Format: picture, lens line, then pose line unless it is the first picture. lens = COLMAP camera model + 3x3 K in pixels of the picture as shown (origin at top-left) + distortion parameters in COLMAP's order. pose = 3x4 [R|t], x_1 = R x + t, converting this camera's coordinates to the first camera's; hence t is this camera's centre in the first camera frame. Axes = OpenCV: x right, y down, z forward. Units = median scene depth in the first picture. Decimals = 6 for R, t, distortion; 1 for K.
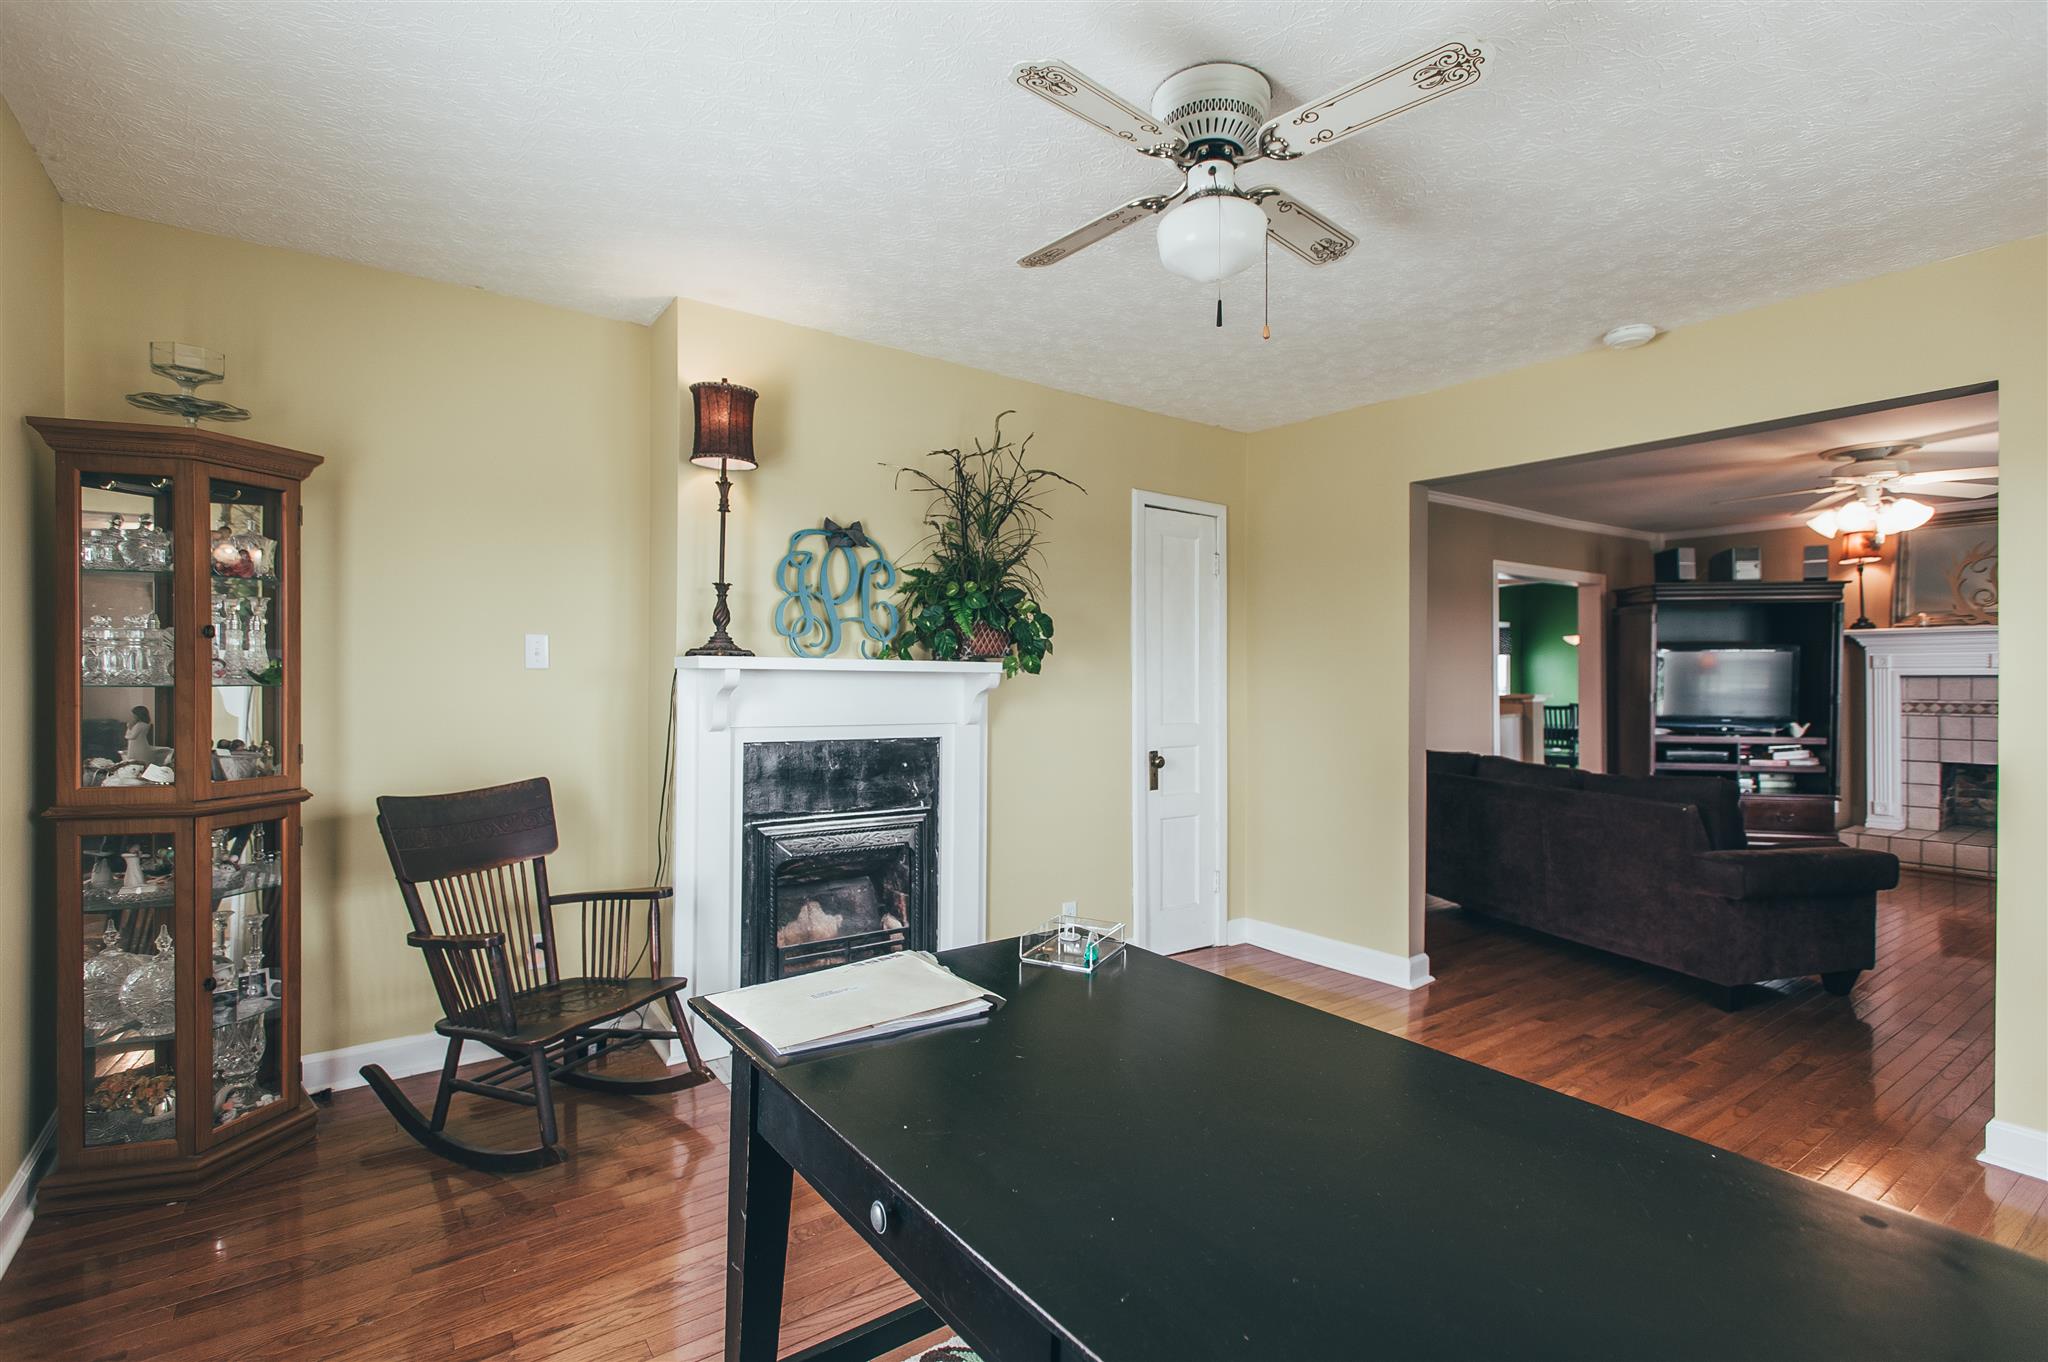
lens RADIAL K [[953.4, 0, 1027.1], [0, 953.4, 681.2], [0, 0, 1]] dist [0.016384, -0.007087]
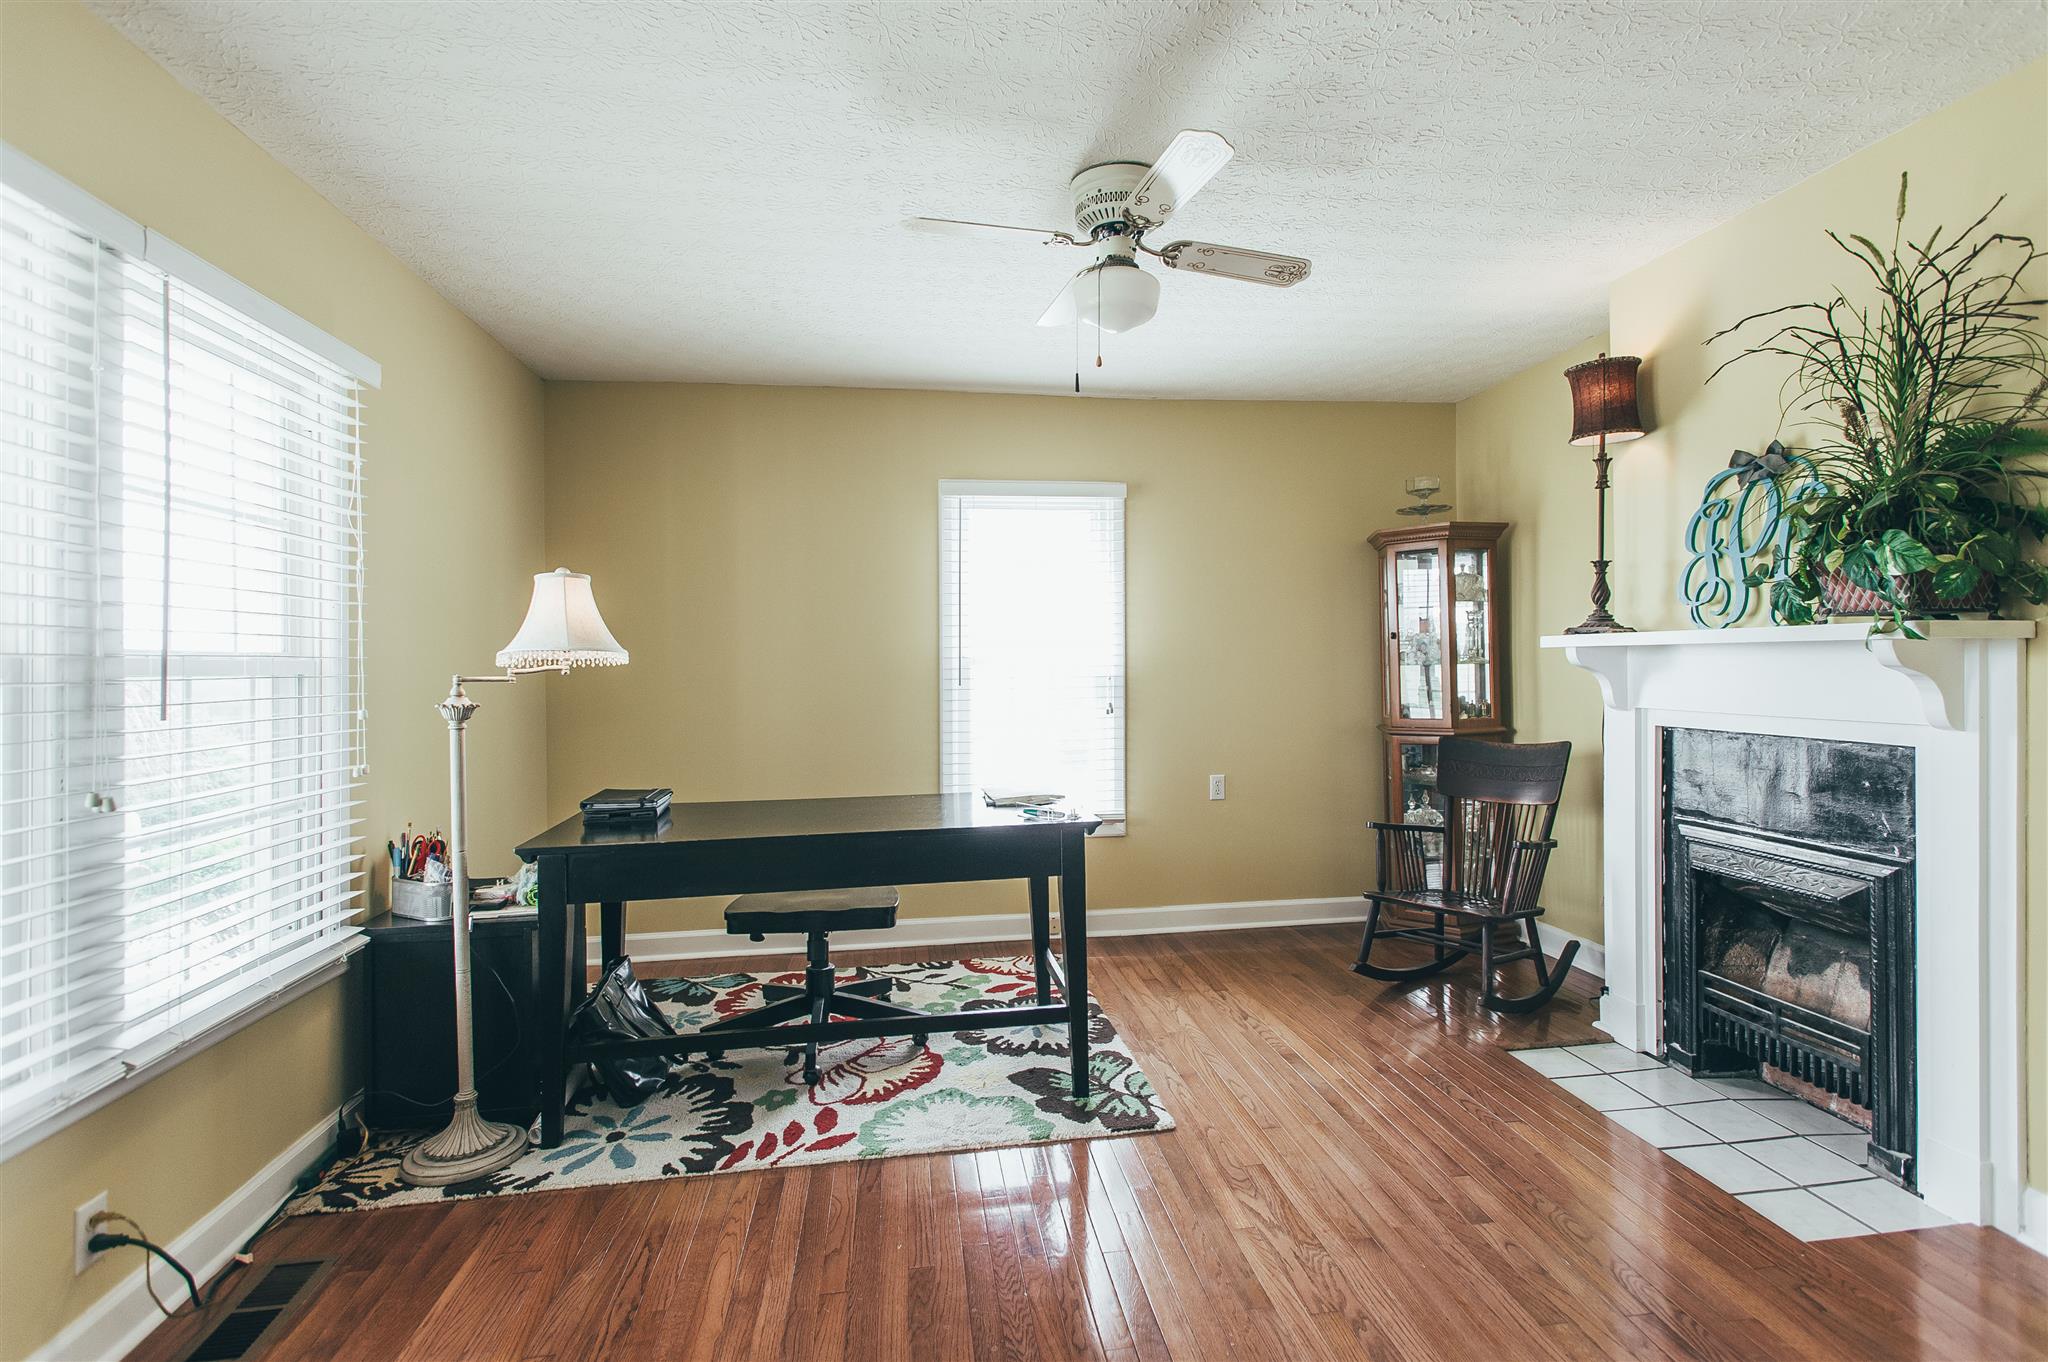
lens RADIAL K [[953.4, 0, 1027.1], [0, 953.4, 681.2], [0, 0, 1]] dist [0.016384, -0.007087]
pose [[-0.451096, 0.006900, -0.892449, 0.783861], [-0.003318, 0.999950, 0.009408, 0.014278], [0.892469, 0.007205, -0.451051, 0.855818]]
